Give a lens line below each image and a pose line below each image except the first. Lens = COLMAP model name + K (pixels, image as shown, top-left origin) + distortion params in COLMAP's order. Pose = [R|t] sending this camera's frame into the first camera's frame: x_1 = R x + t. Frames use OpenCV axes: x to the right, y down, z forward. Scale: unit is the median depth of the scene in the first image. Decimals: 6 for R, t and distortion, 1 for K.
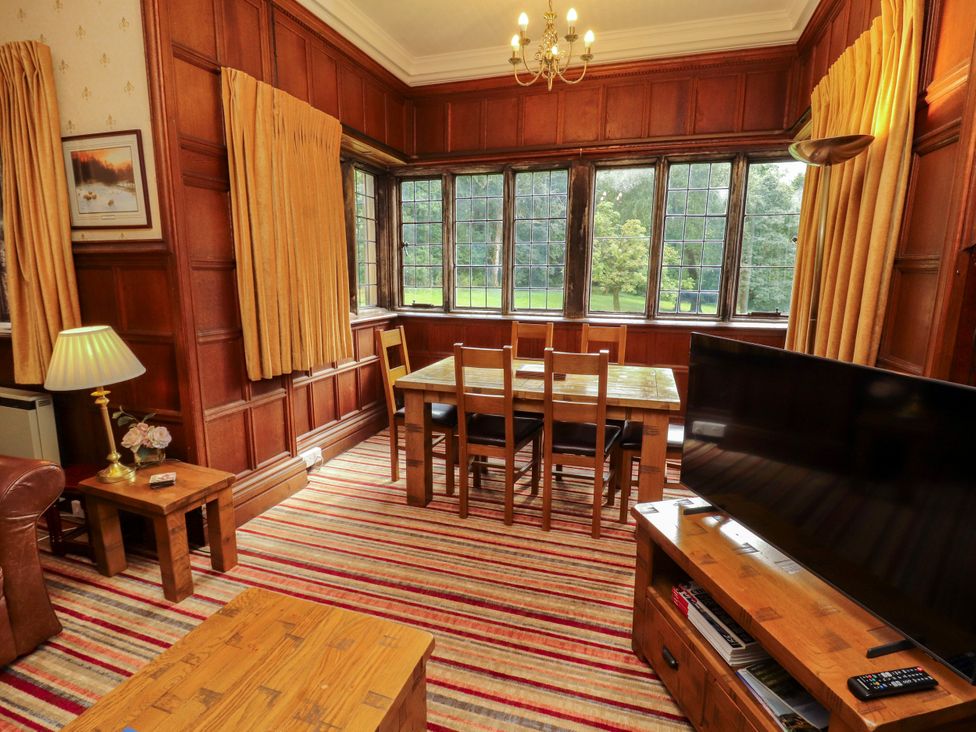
lens RADIAL K [[506.9, 0, 483.5], [0, 506.9, 369.0], [0, 0, 1]] dist [0.004966, -0.014817]
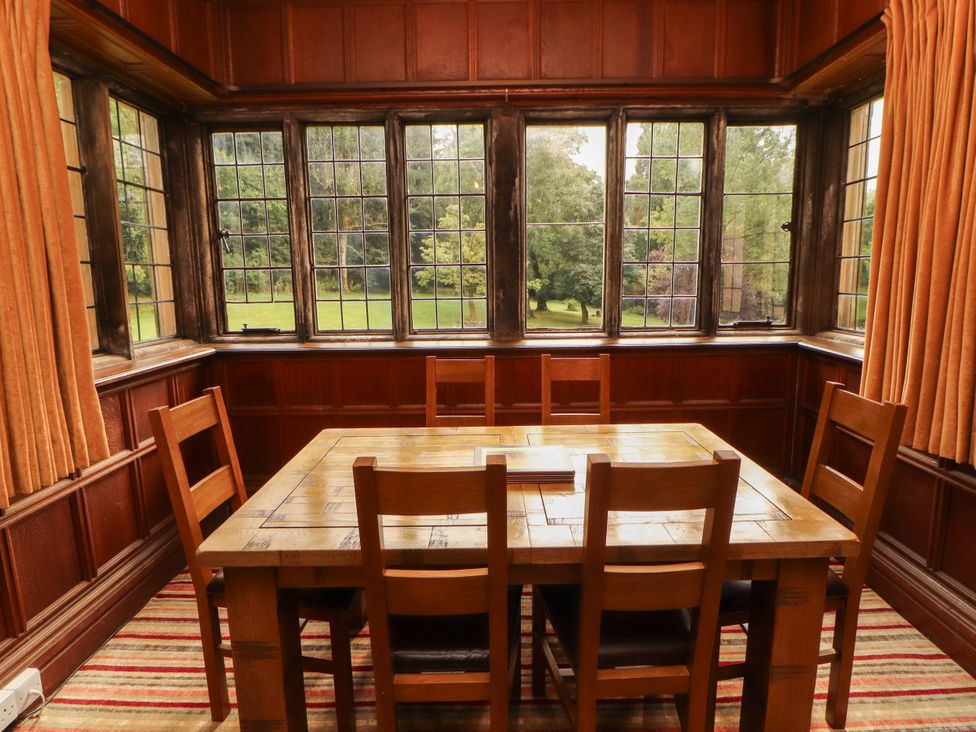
lens RADIAL K [[506.9, 0, 496.3], [0, 506.9, 347.6], [0, 0, 1]] dist [0.004966, -0.014817]
pose [[0.950120, -0.062298, 0.305600, -0.044826], [0.076328, 0.996497, -0.034165, -0.075098], [-0.302401, 0.055787, 0.951547, 0.390046]]
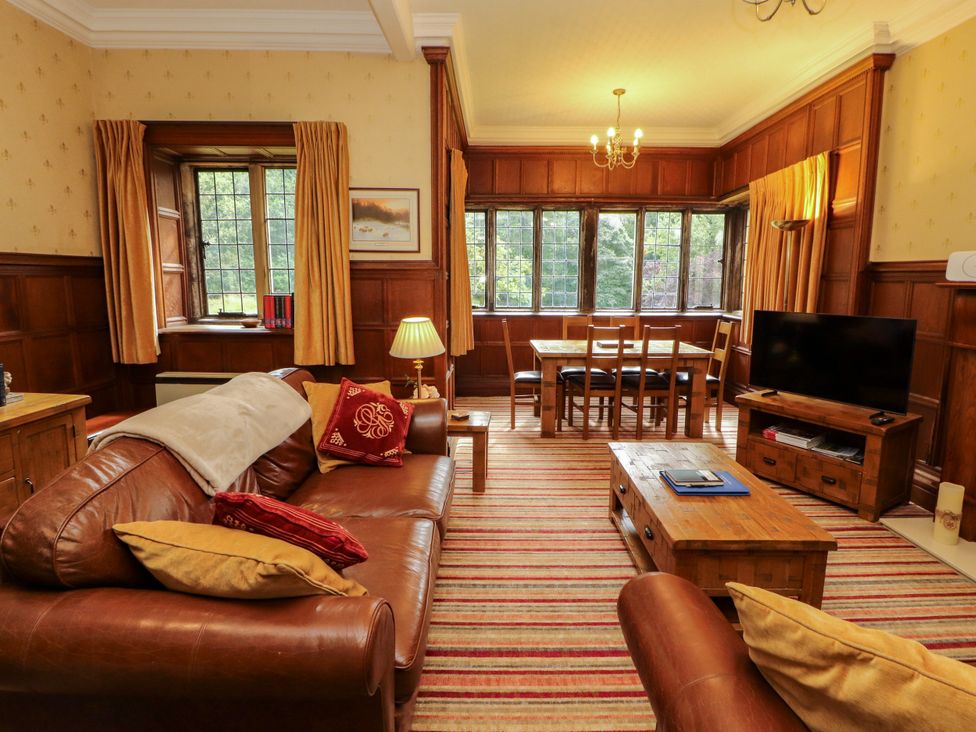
lens RADIAL K [[506.9, 0, 493.9], [0, 506.9, 344.9], [0, 0, 1]] dist [0.004966, -0.014817]
pose [[0.946882, -0.041930, 0.318836, -0.571371], [0.061606, 0.996752, -0.051876, 0.050185], [-0.315625, 0.068762, 0.946389, -0.281110]]
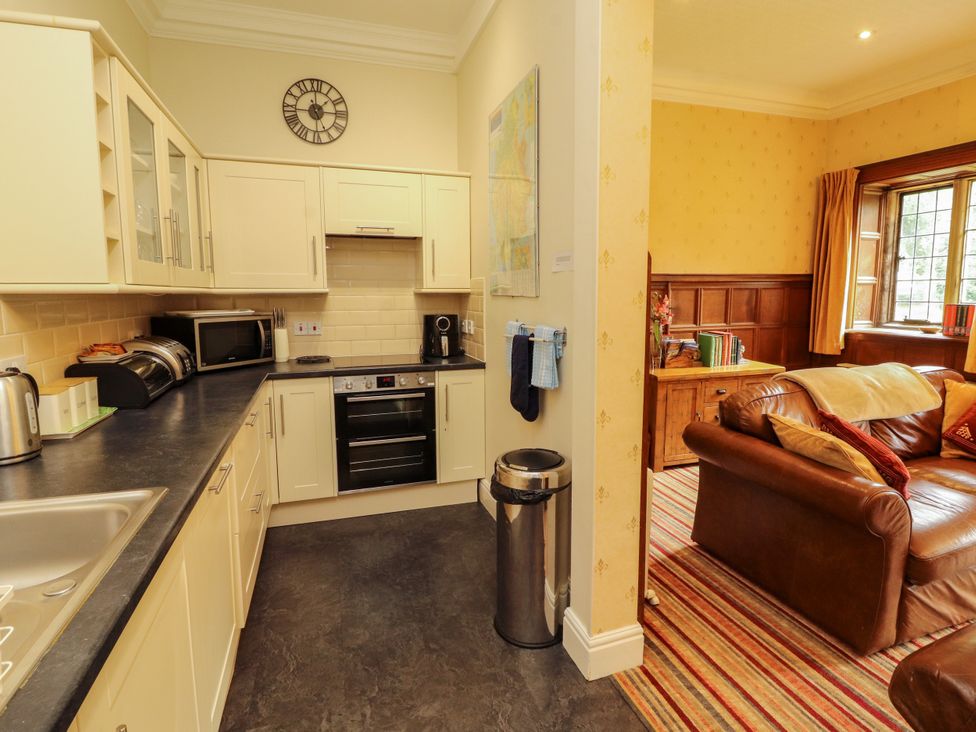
lens RADIAL K [[506.9, 0, 490.0], [0, 506.9, 356.4], [0, 0, 1]] dist [0.004966, -0.014817]
pose [[0.598054, 0.092163, -0.796139, -0.410093], [-0.140478, 0.990042, 0.009084, 0.103077], [0.789048, 0.106407, 0.605046, -0.565648]]
